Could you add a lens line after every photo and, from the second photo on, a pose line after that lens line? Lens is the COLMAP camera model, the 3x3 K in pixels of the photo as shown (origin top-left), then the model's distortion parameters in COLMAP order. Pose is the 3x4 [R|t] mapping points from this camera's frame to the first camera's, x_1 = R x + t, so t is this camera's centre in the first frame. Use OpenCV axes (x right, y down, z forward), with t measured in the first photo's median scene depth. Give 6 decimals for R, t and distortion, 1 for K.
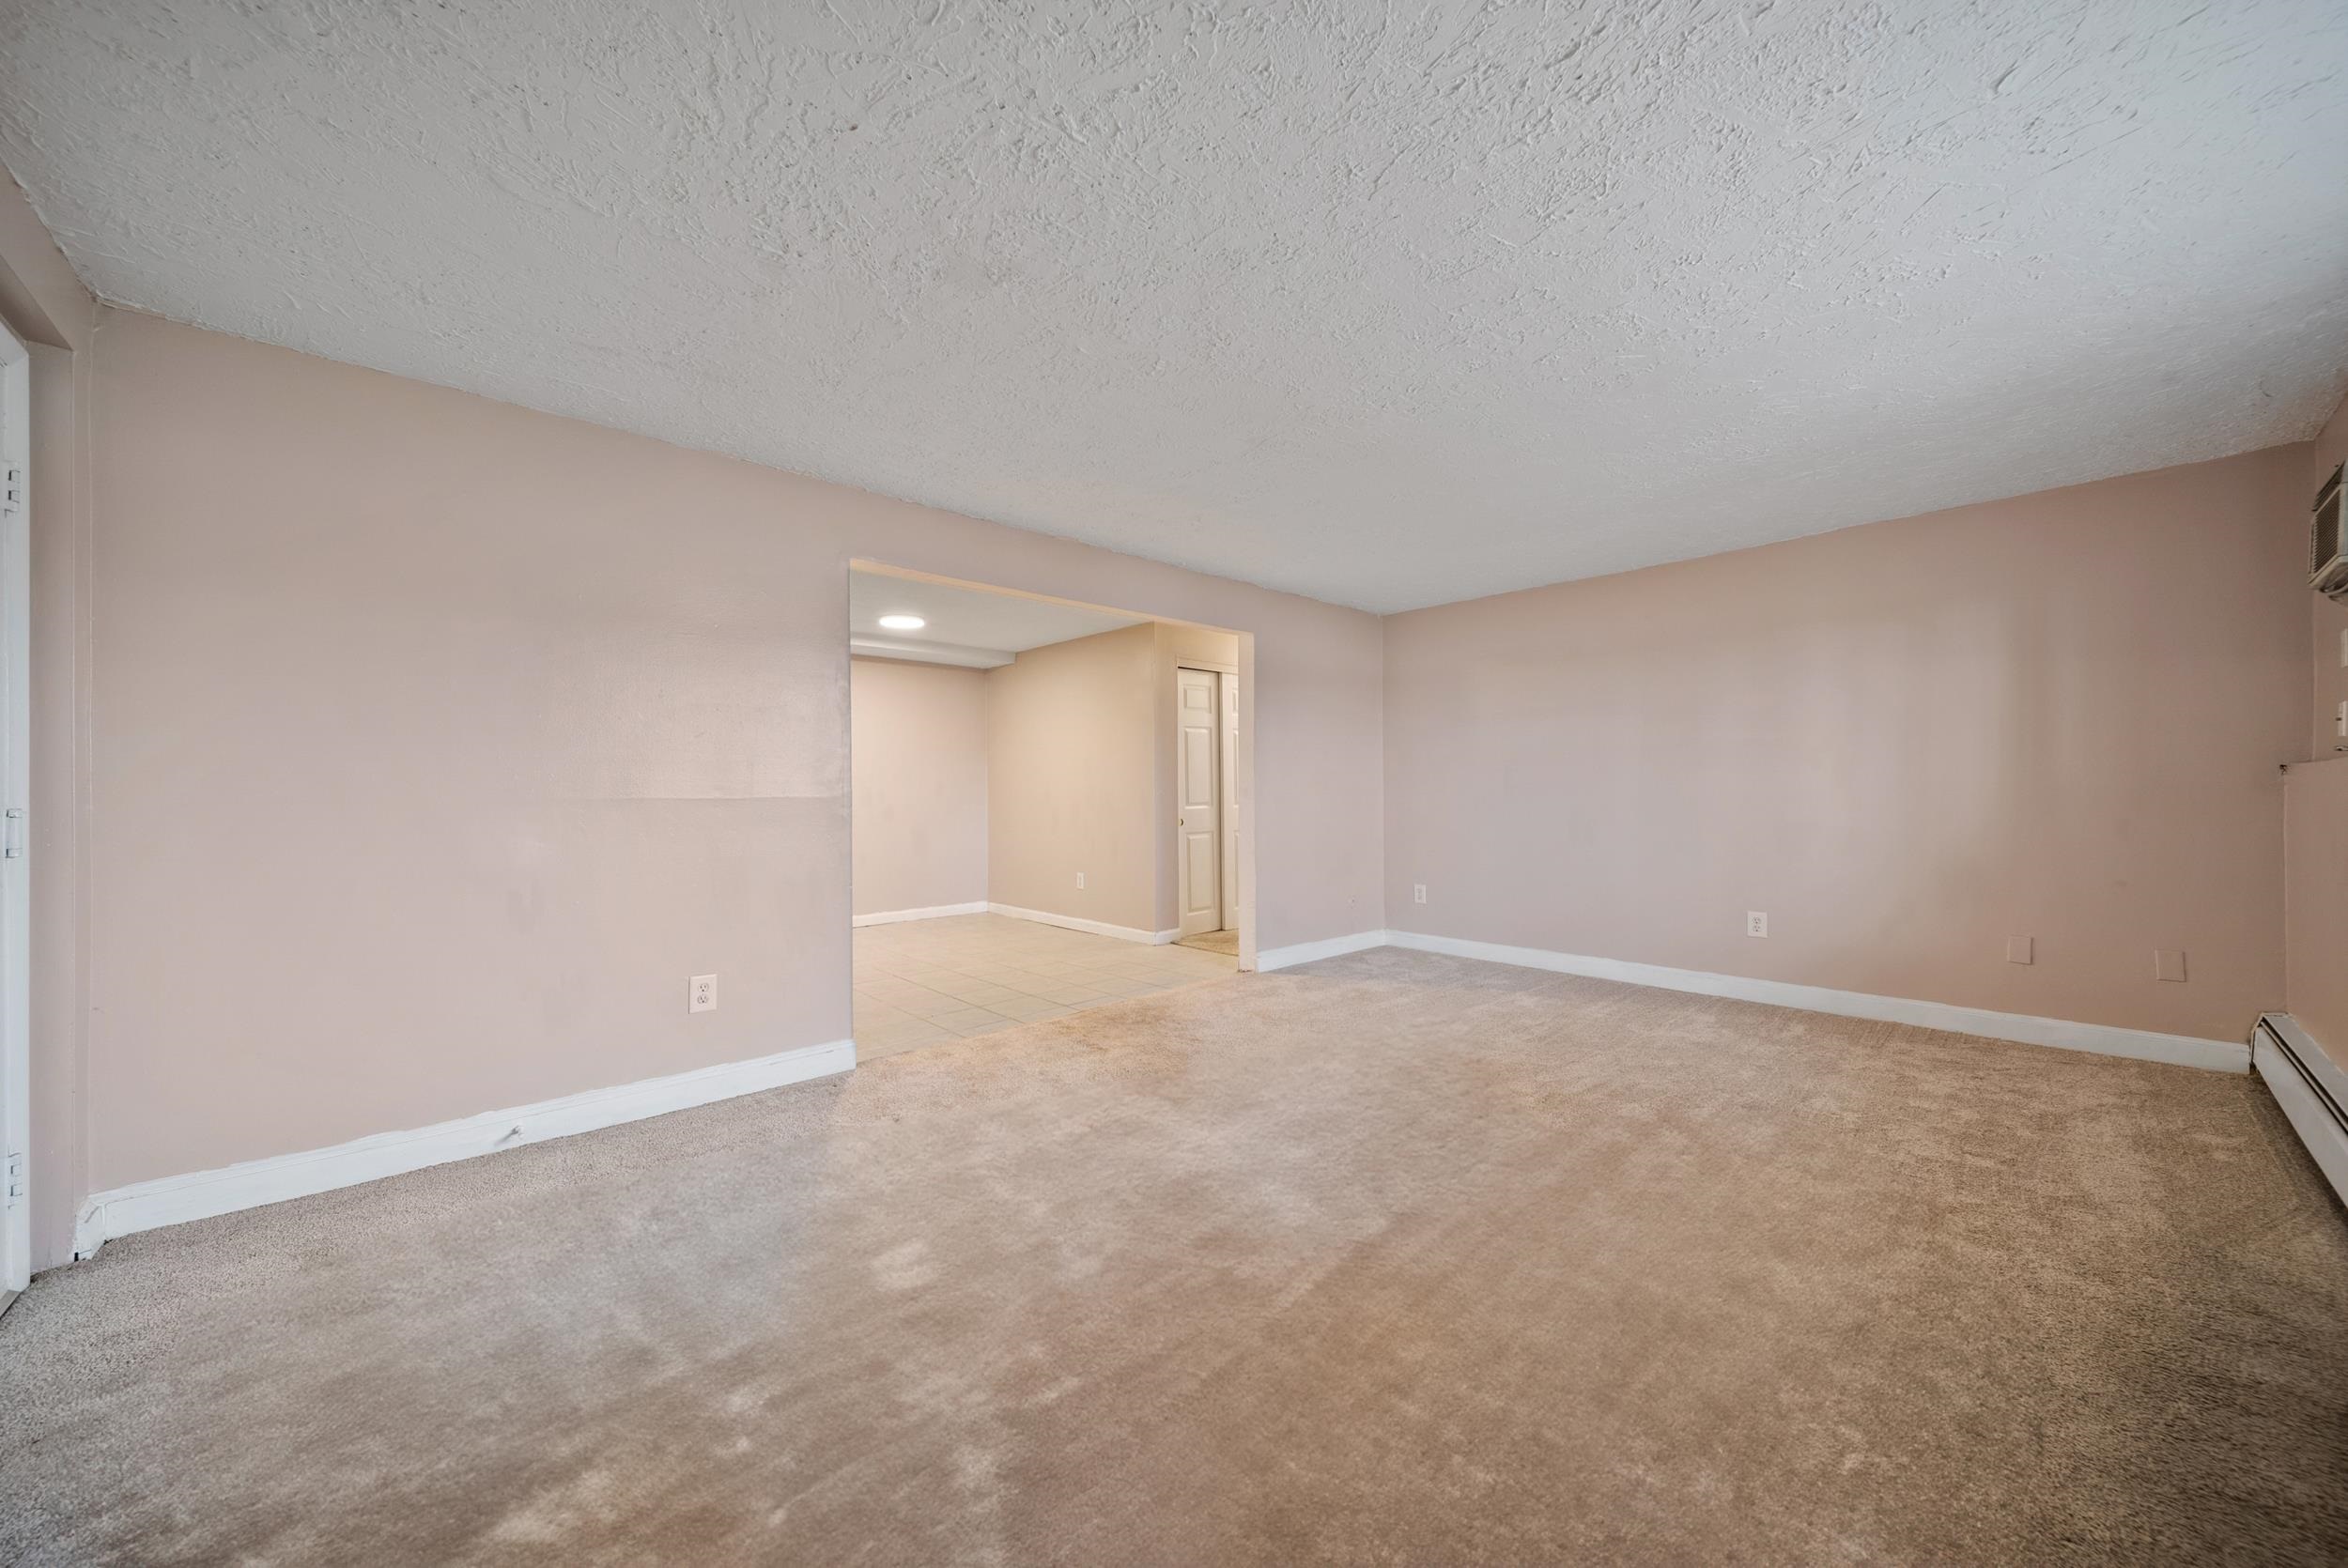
lens RADIAL K [[835.8, 0, 1178.5], [0, 835.8, 785.4], [0, 0, 1]] dist [0.001317, -0.001567]
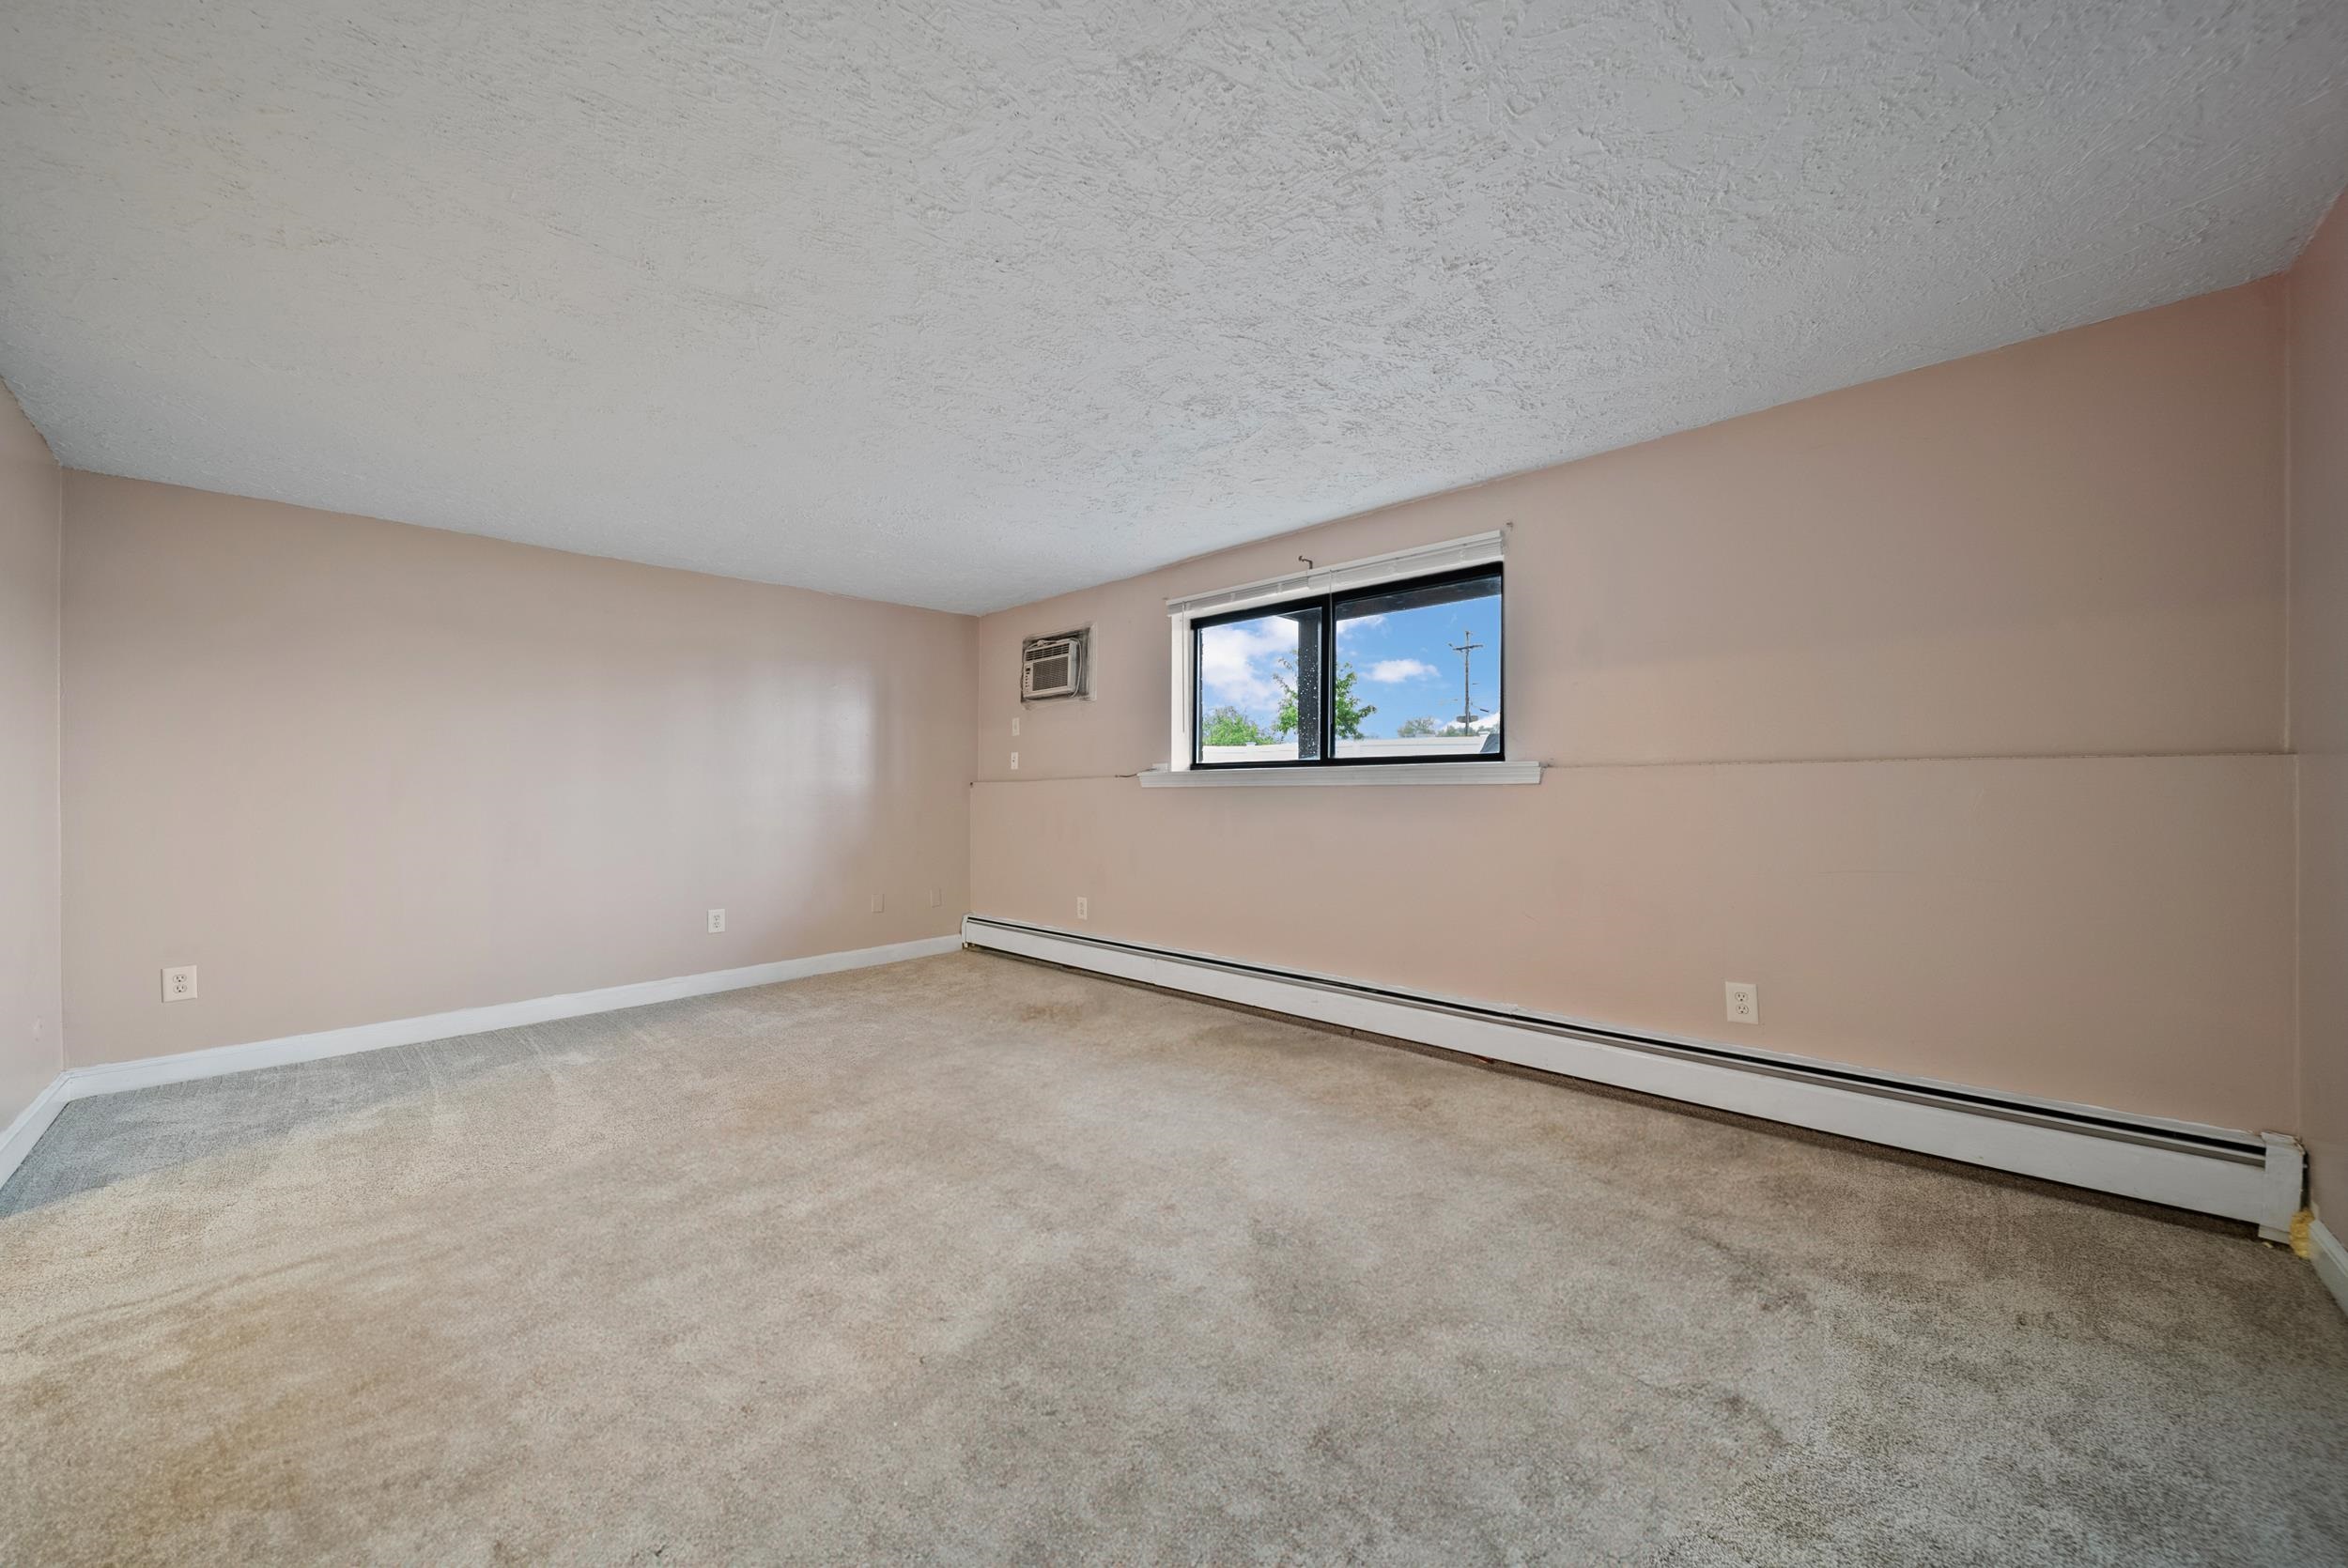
lens RADIAL K [[835.8, 0, 1160.6], [0, 835.8, 778.4], [0, 0, 1]] dist [0.001317, -0.001567]
pose [[-0.058665, 0.023218, 0.998008, -0.478442], [0.006106, 0.999719, -0.022899, 0.009981], [-0.998259, 0.004750, -0.058790, 0.533906]]
